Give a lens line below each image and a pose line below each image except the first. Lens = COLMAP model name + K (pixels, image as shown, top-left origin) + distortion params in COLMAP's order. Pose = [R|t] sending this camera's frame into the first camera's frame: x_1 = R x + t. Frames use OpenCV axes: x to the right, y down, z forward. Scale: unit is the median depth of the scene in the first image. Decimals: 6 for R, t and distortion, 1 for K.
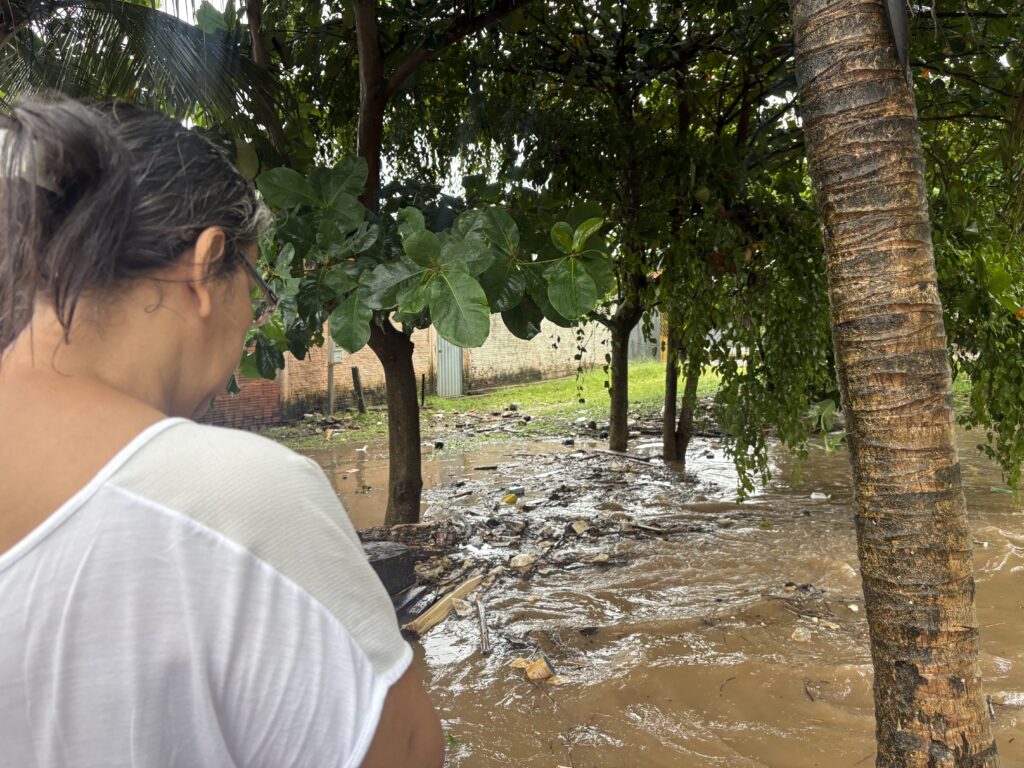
lens RADIAL K [[773.9, 0, 514.7], [0, 773.9, 393.5], [0, 0, 1]] dist [0.040918, -0.043690]
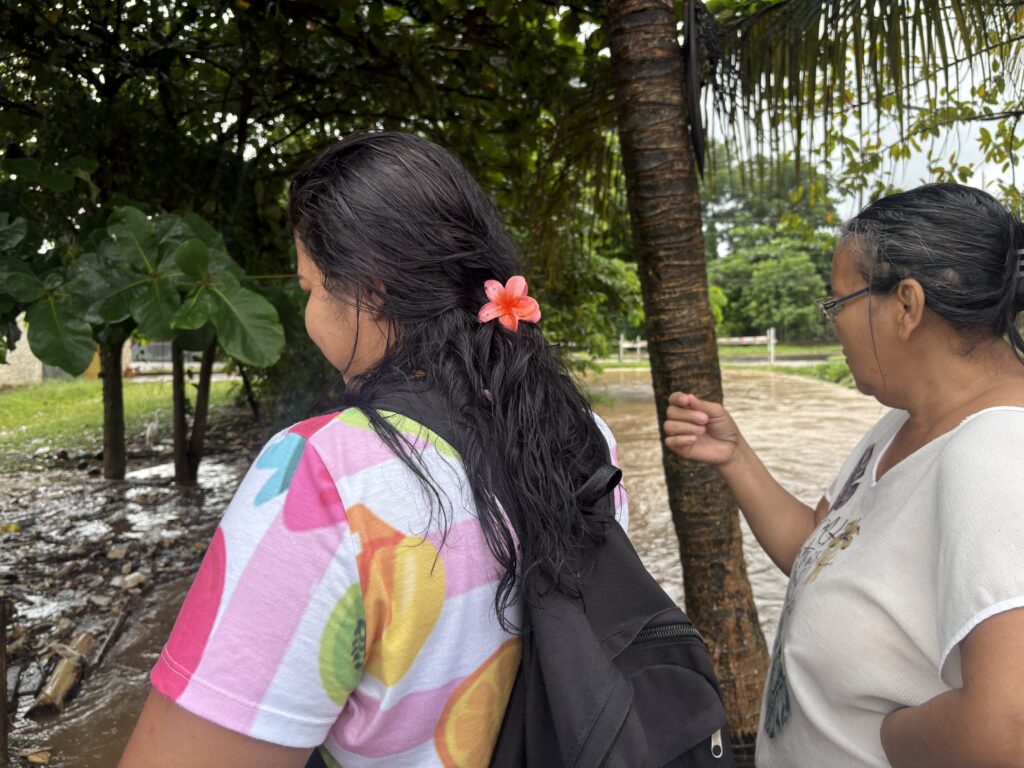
lens RADIAL K [[773.9, 0, 506.8], [0, 773.9, 398.7], [0, 0, 1]] dist [0.040918, -0.043690]
pose [[0.742292, -0.052601, 0.668008, -0.784776], [0.060494, 0.998104, 0.011373, -0.016806], [-0.667340, 0.031968, 0.744067, 0.136409]]
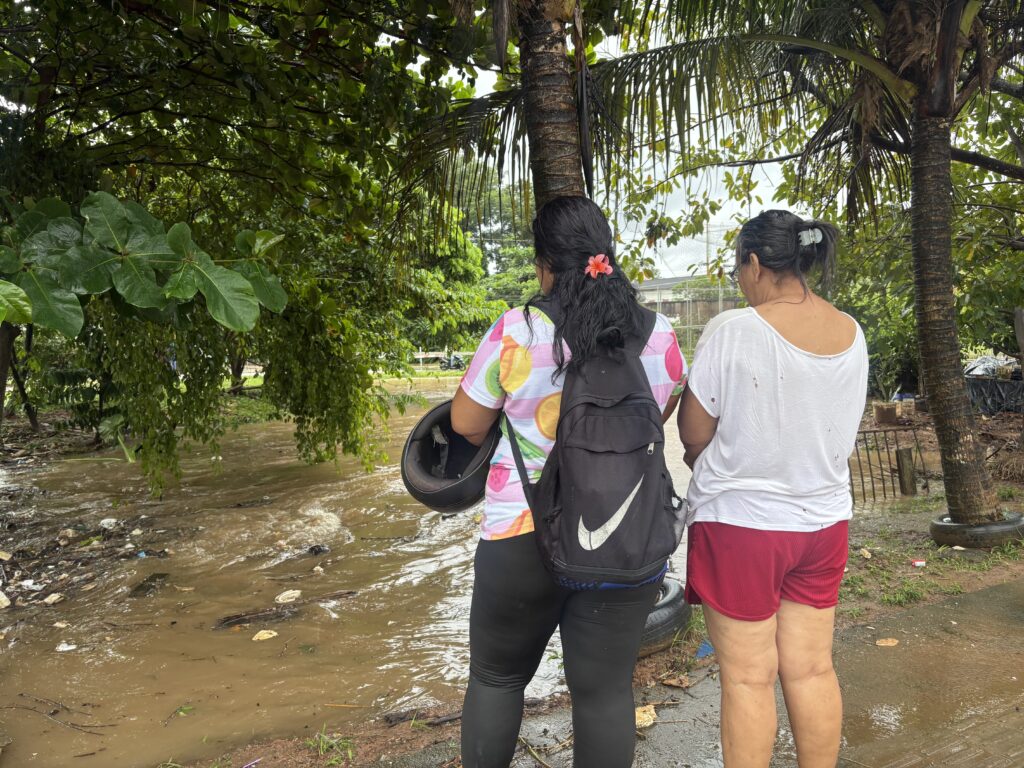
lens RADIAL K [[773.9, 0, 503.0], [0, 773.9, 411.3], [0, 0, 1]] dist [0.040918, -0.043690]
pose [[0.519796, -0.062303, 0.852016, -1.407709], [0.075138, 0.996806, 0.027051, 0.096748], [-0.850980, 0.049958, 0.522817, 0.120079]]
